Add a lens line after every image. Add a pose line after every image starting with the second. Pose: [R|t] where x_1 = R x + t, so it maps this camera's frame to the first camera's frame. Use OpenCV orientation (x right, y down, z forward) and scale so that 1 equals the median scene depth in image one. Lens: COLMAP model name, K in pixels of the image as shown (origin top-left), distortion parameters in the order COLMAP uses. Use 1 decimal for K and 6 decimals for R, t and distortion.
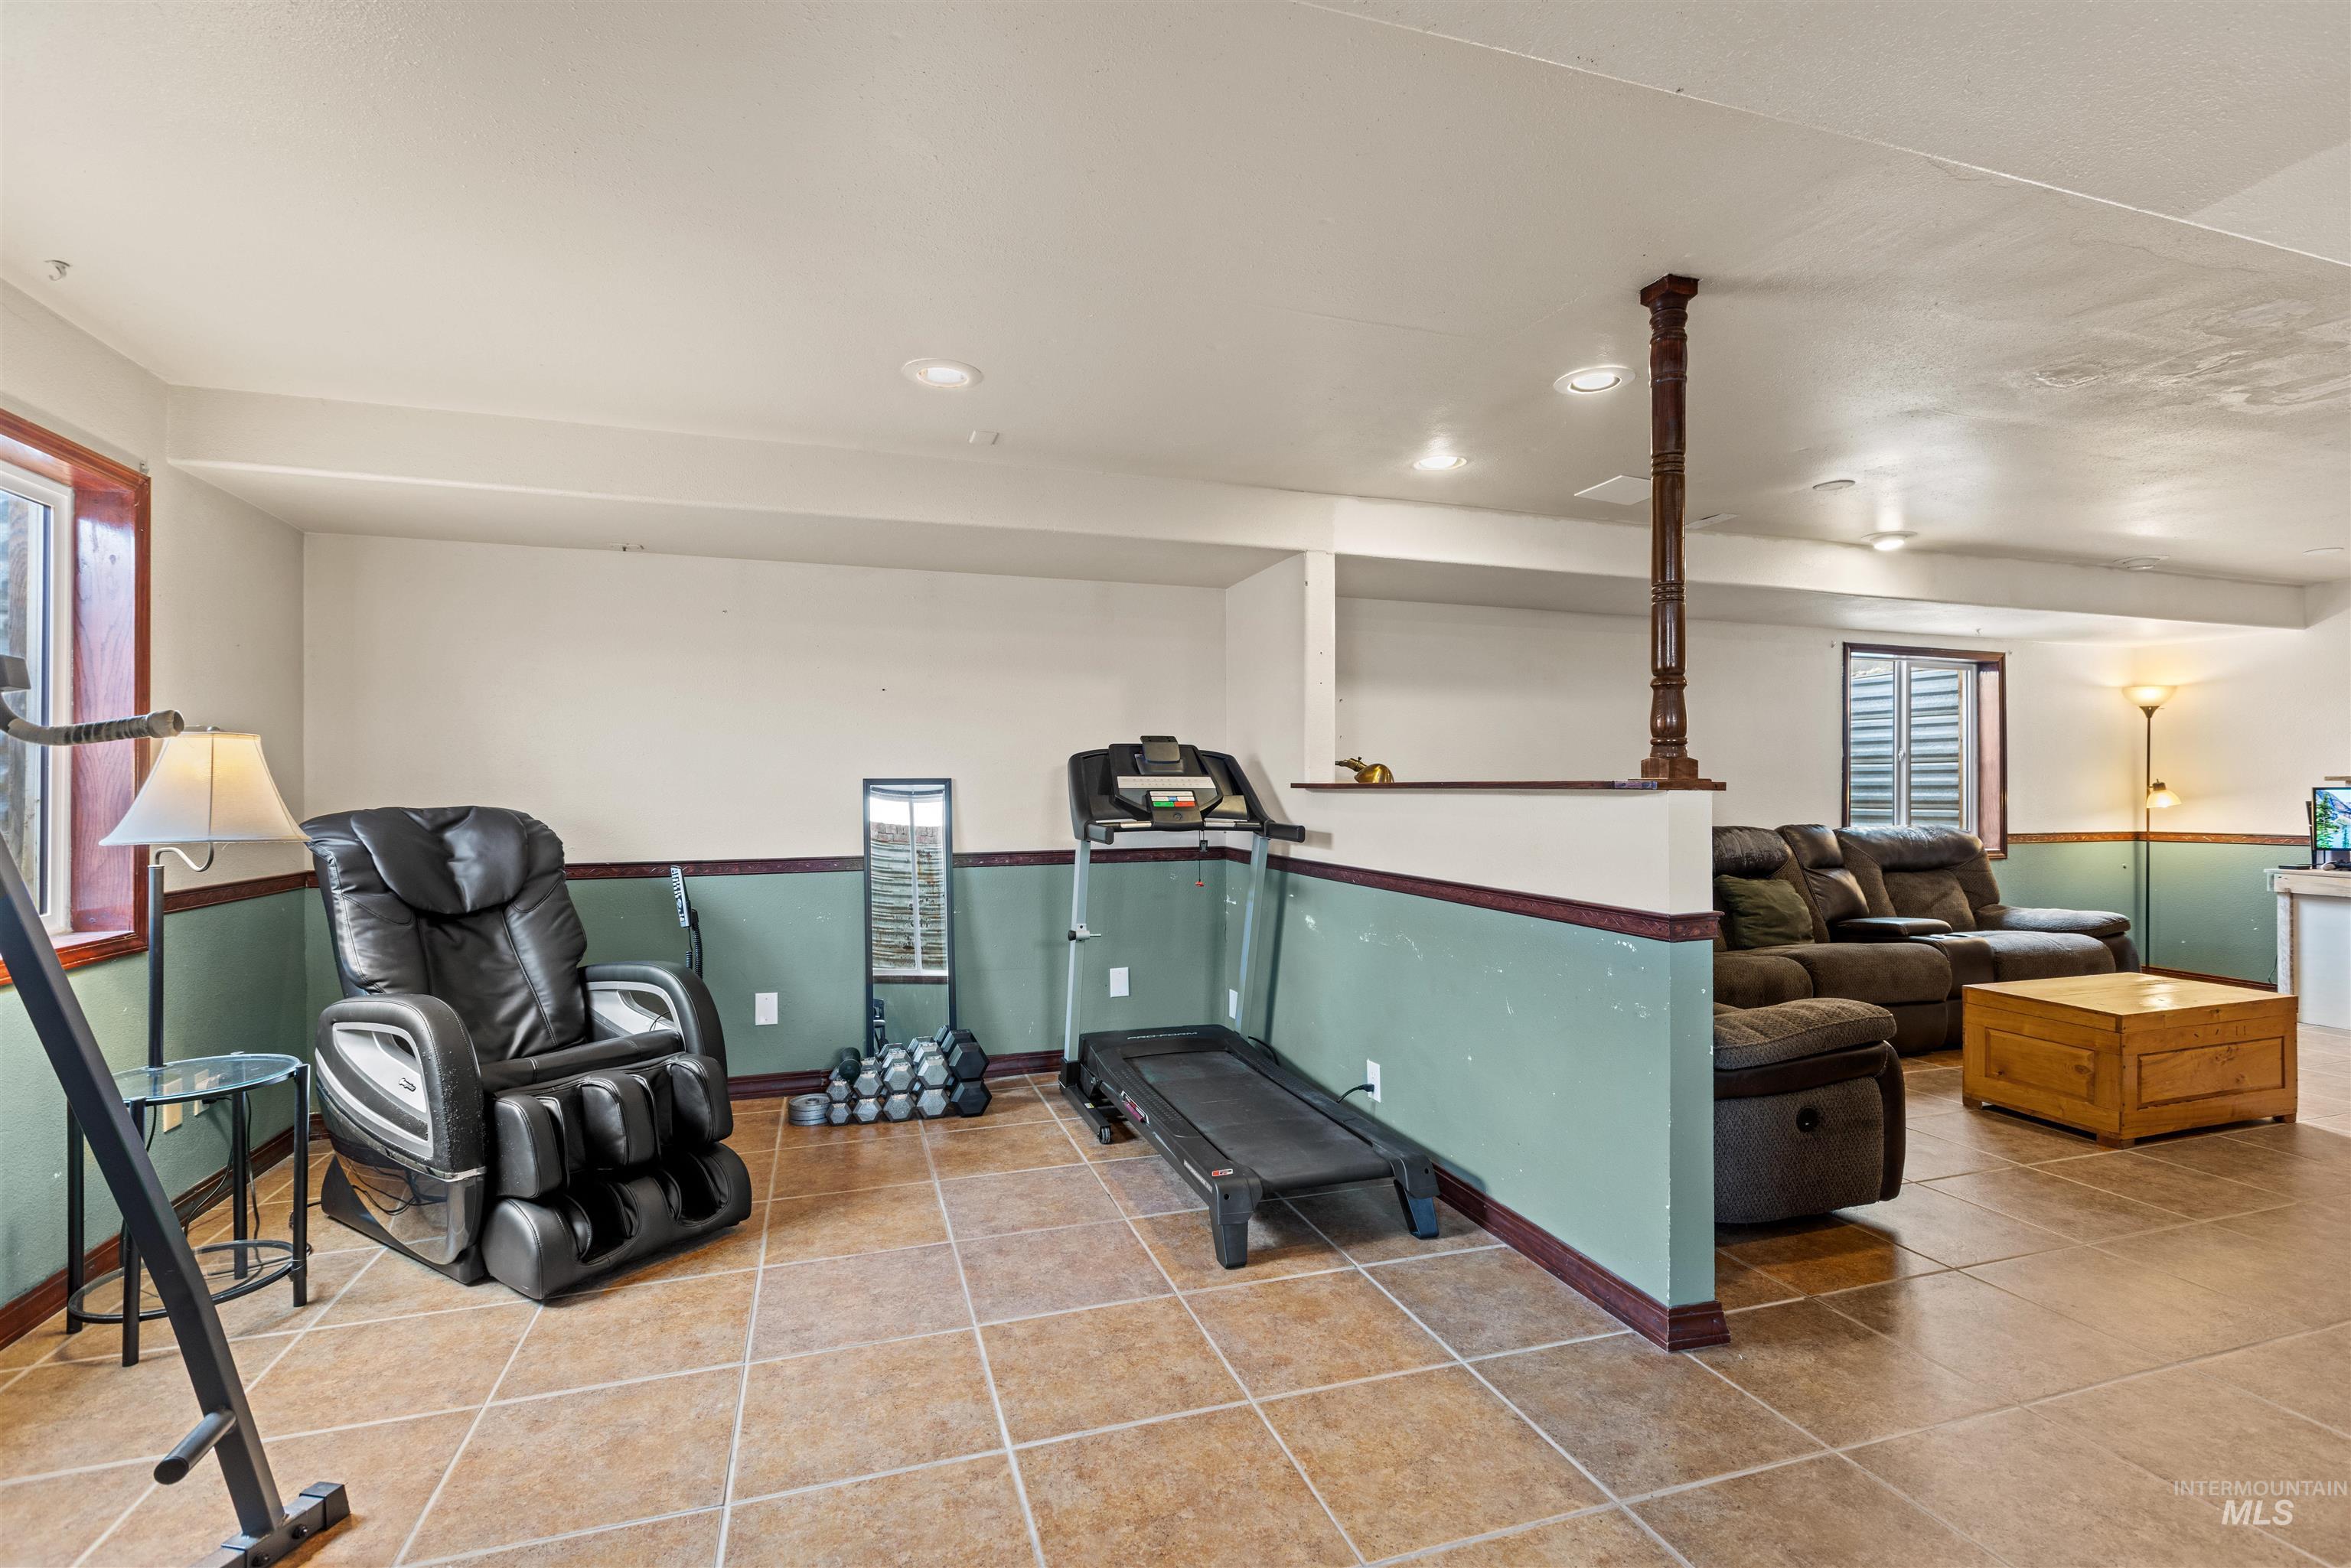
lens RADIAL K [[1052.0, 0, 1144.3], [0, 1052.0, 779.1], [0, 0, 1]] dist [-0.003284, -0.001299]
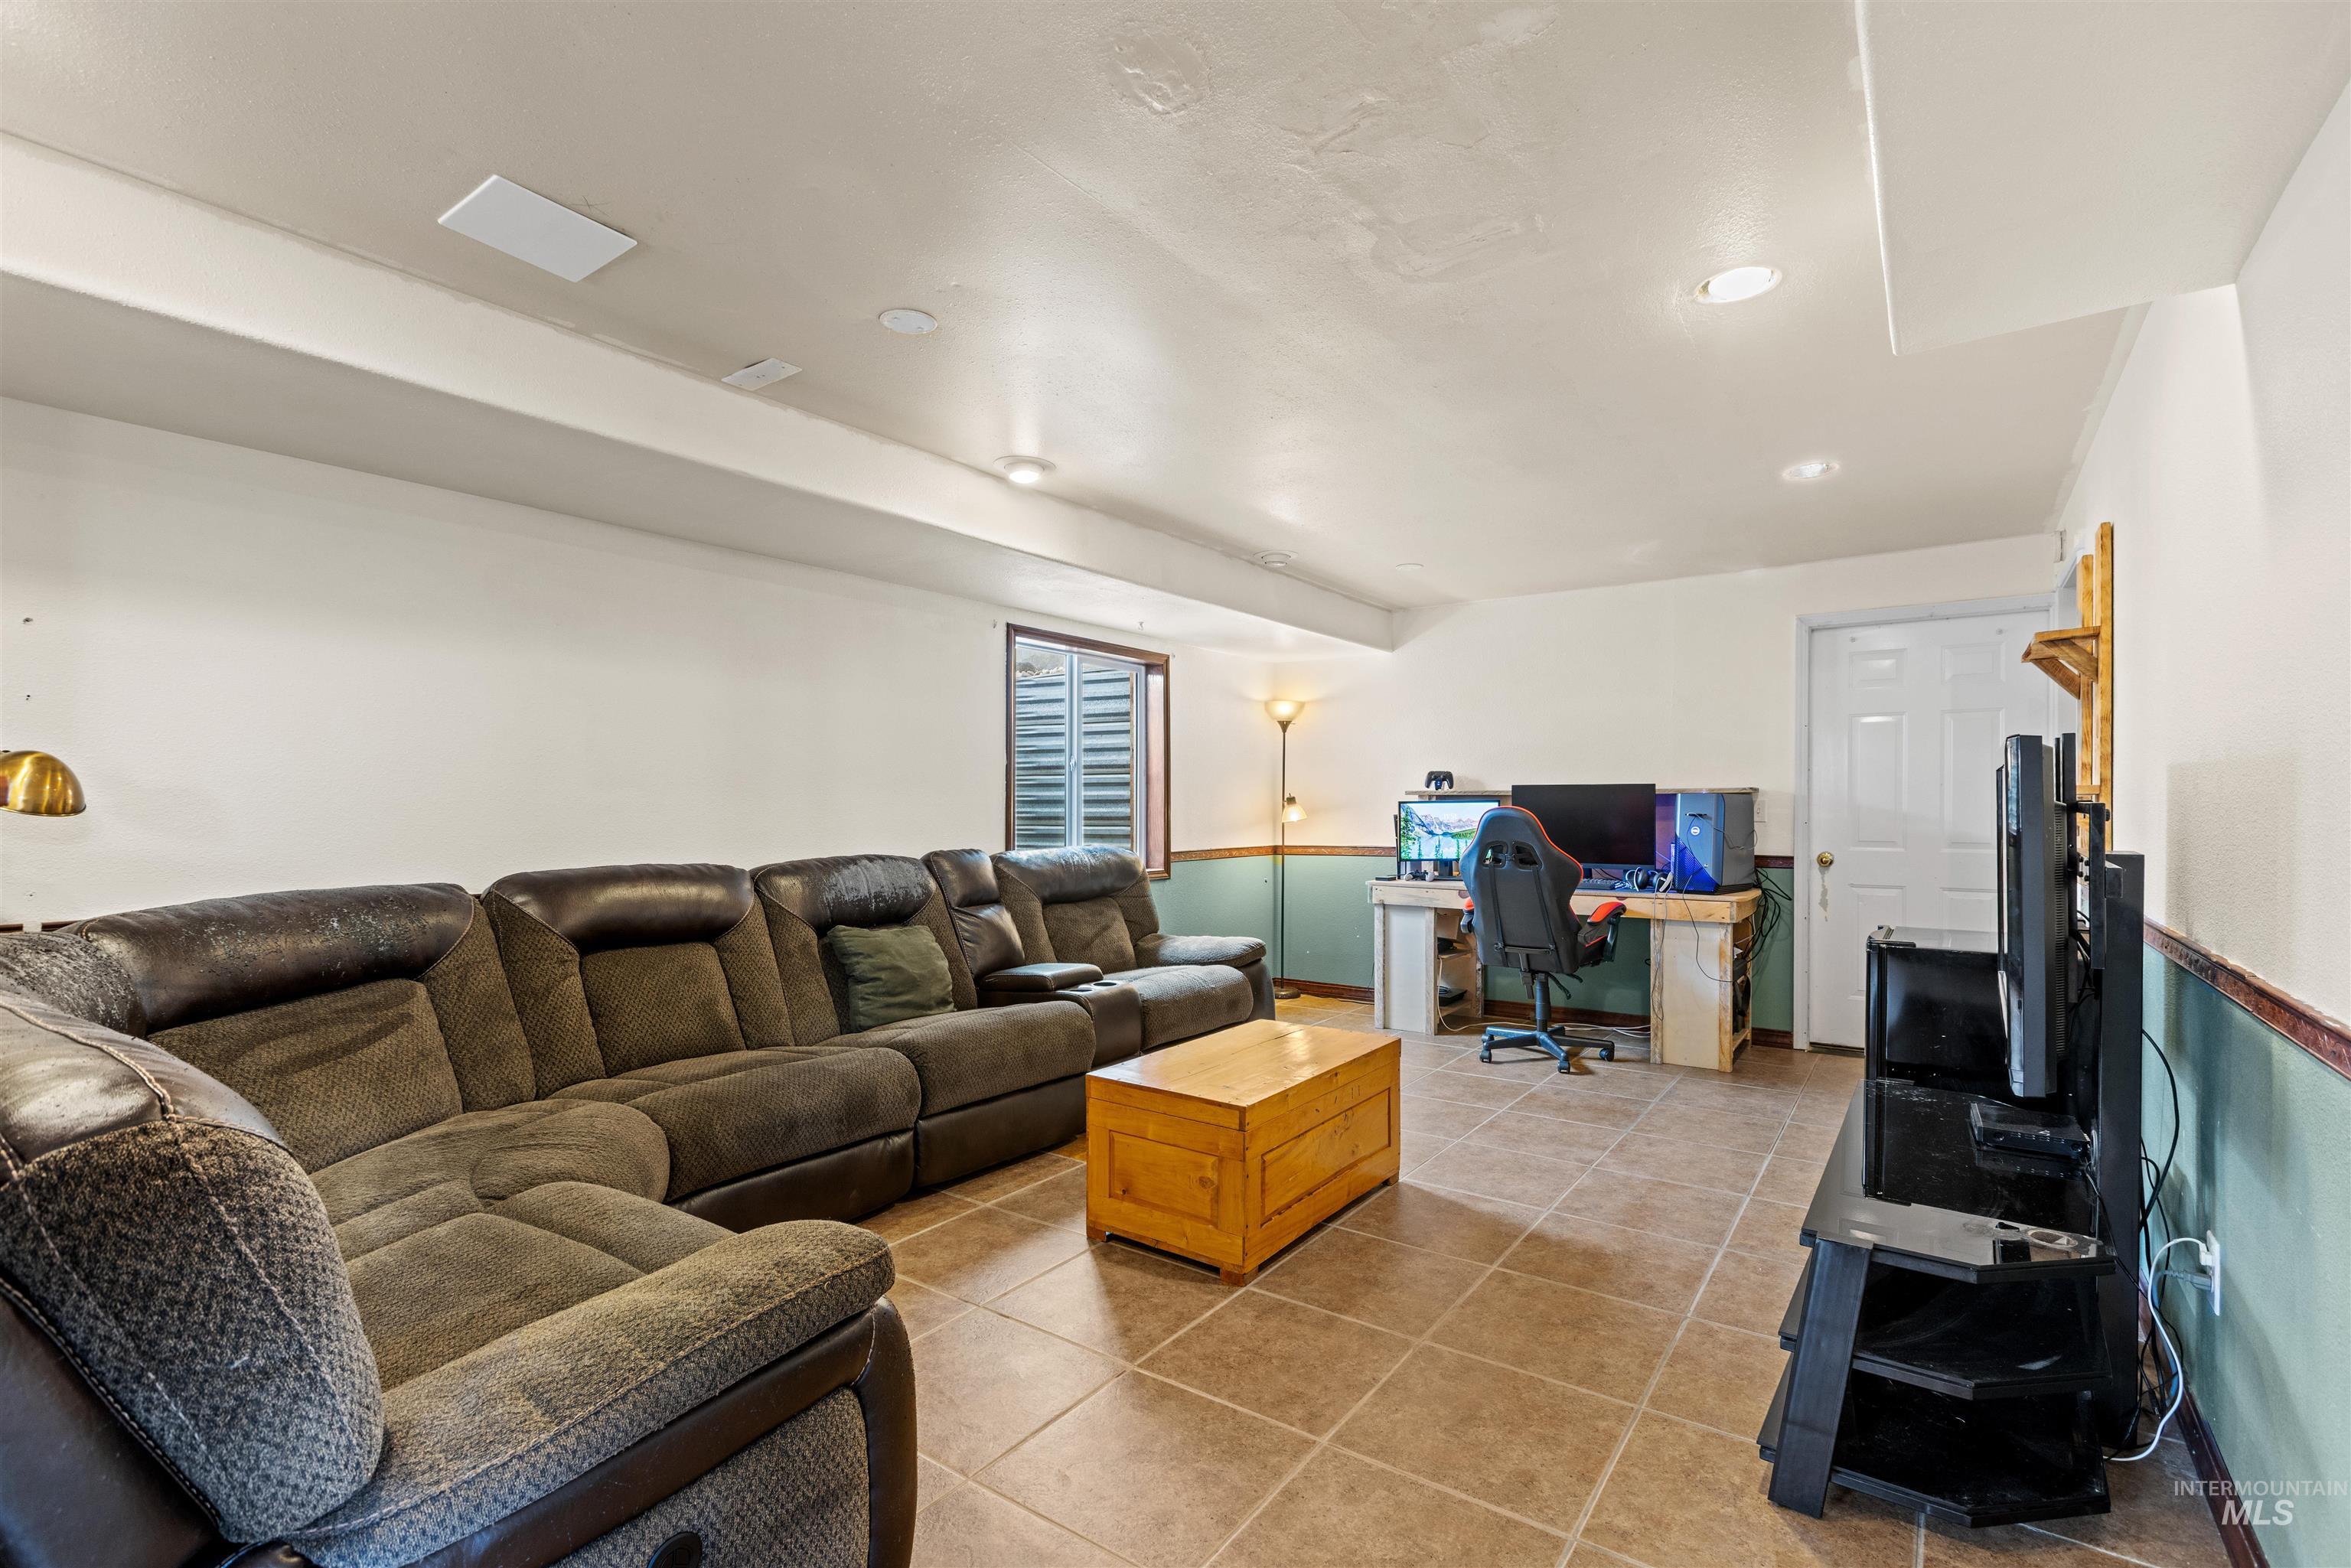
lens RADIAL K [[1073.8, 0, 1183.3], [0, 1073.8, 809.9], [0, 0, 1]] dist [0.000686, 0.000504]
pose [[0.787875, -0.005942, 0.615806, 0.288057], [-0.002775, 0.999909, 0.013199, 0.003108], [-0.615829, -0.012108, 0.787787, 0.287357]]
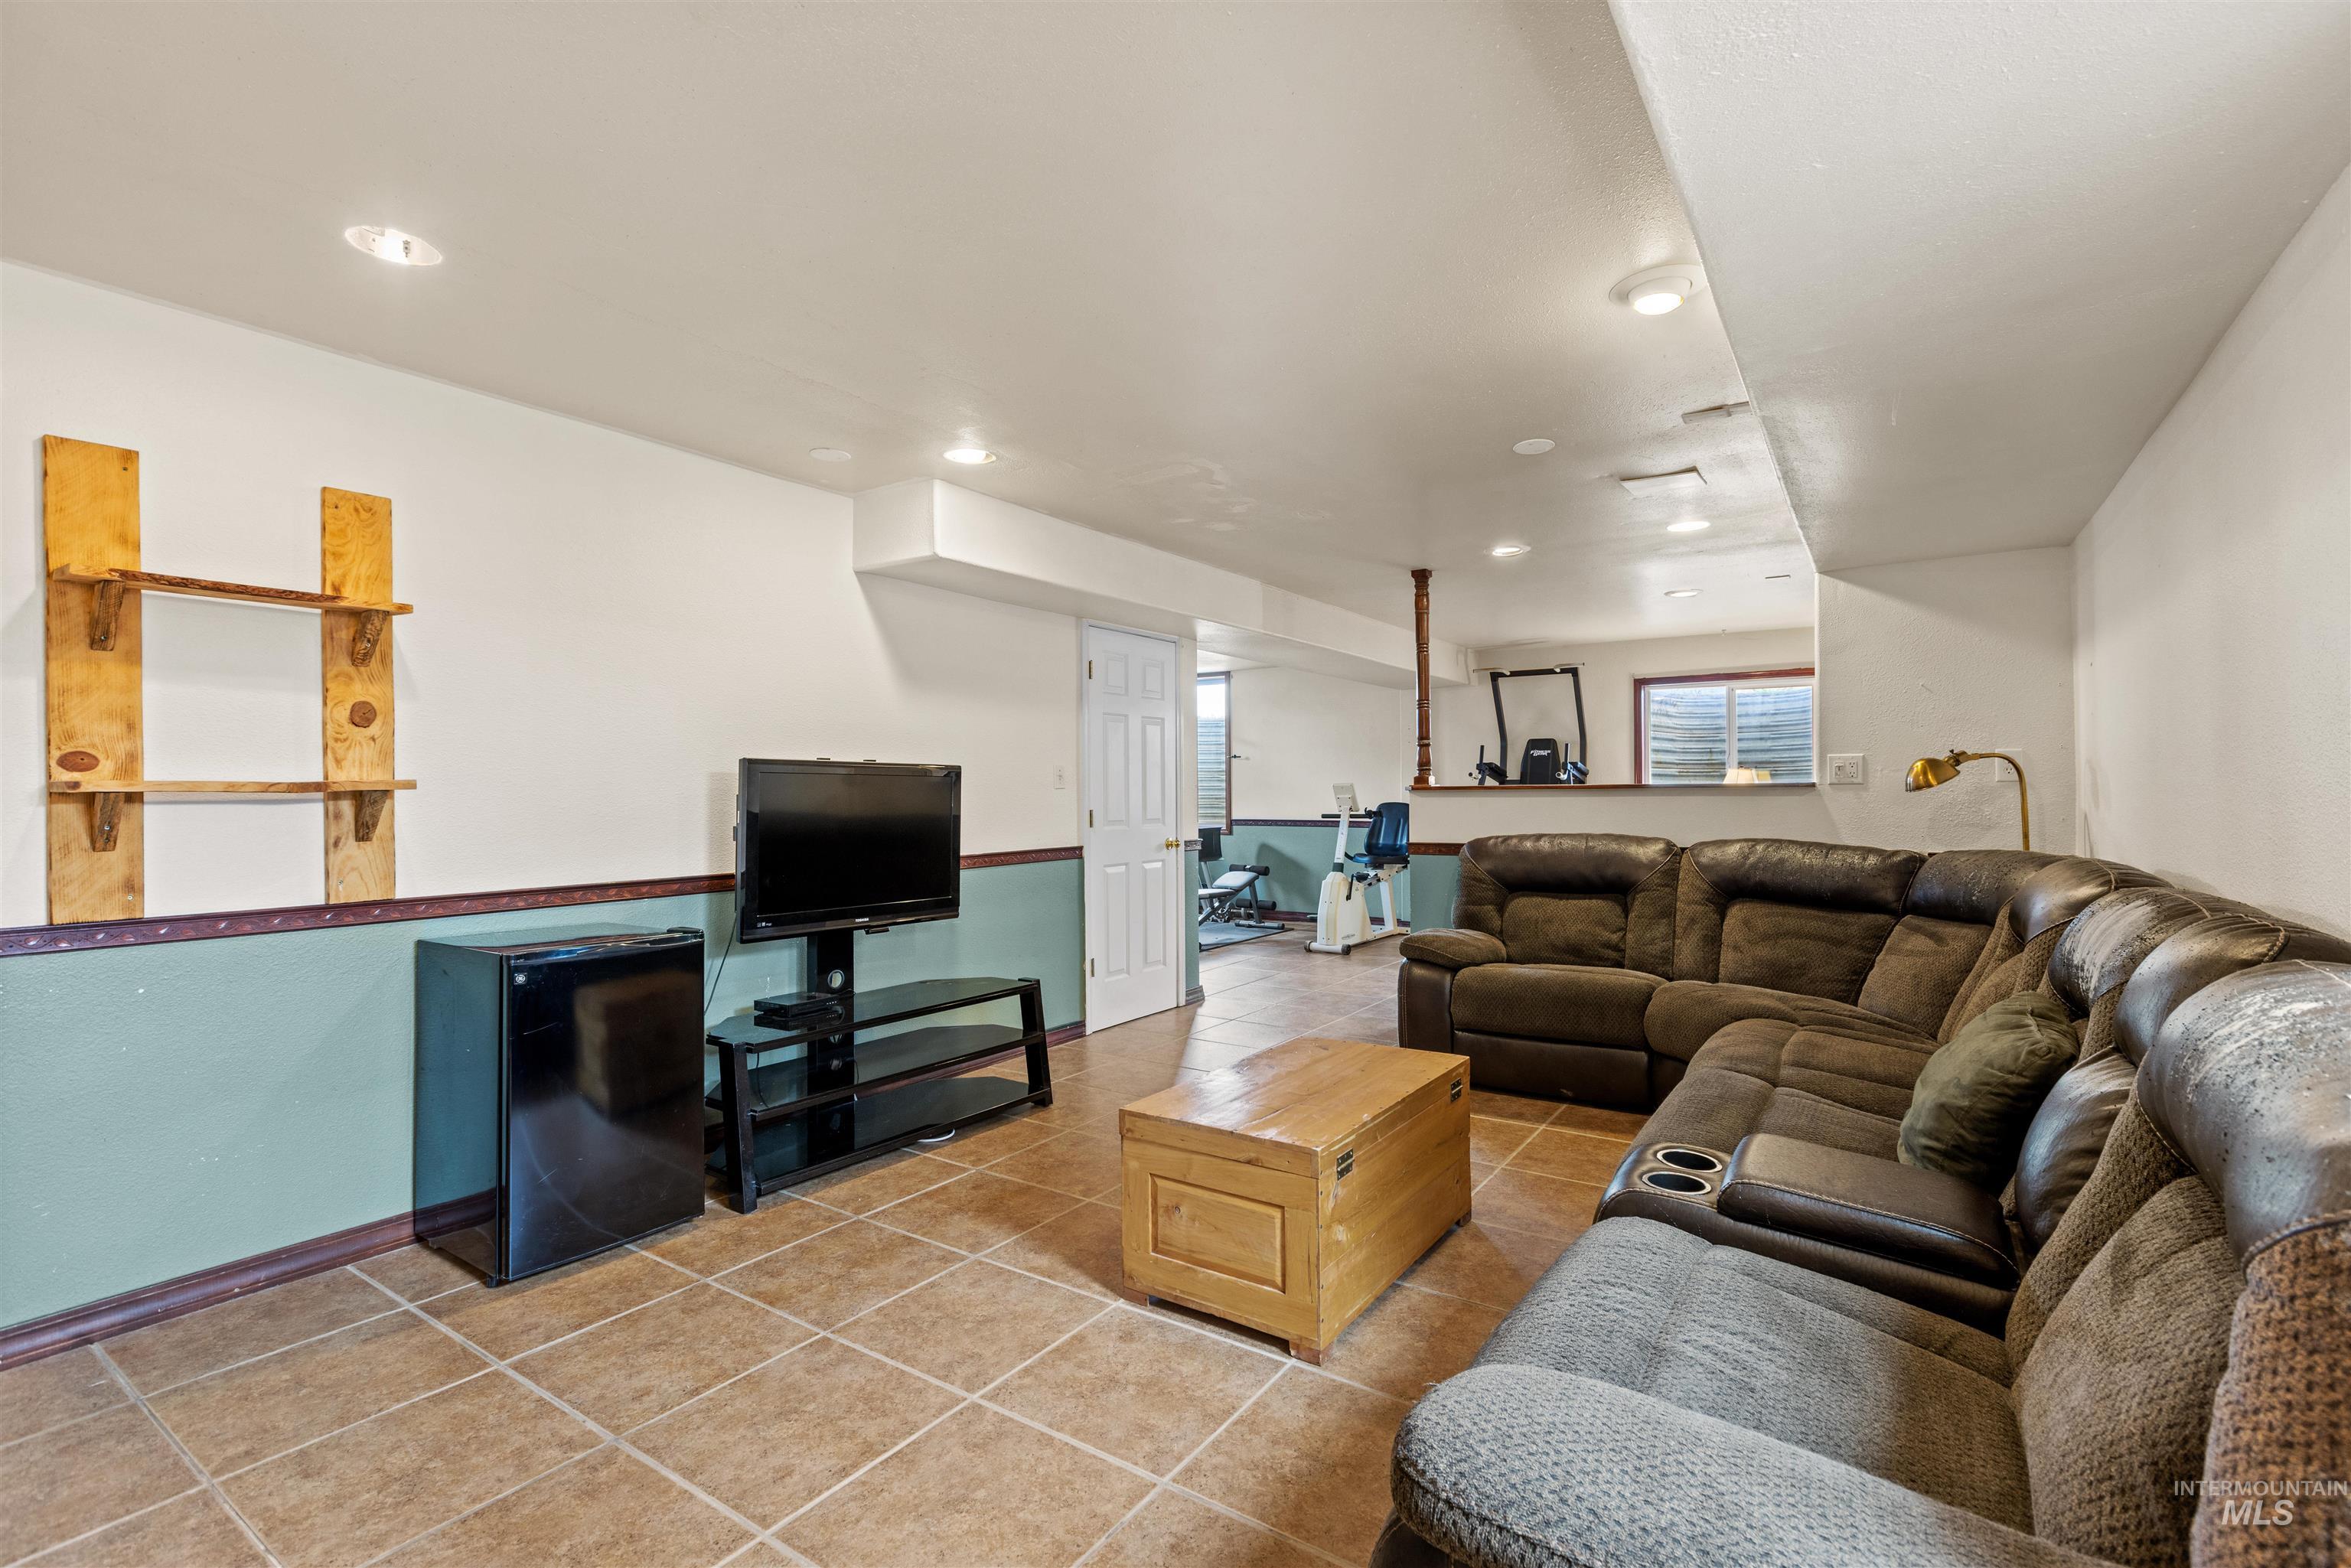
lens RADIAL K [[1051.8, 0, 1185.7], [0, 1051.8, 778.7], [0, 0, 1]] dist [0.002405, 0.000598]
pose [[-0.769532, -0.002668, -0.638603, 1.075162], [0.011349, 0.999776, -0.017852, 0.009418], [0.638508, -0.020985, -0.769329, 1.107625]]
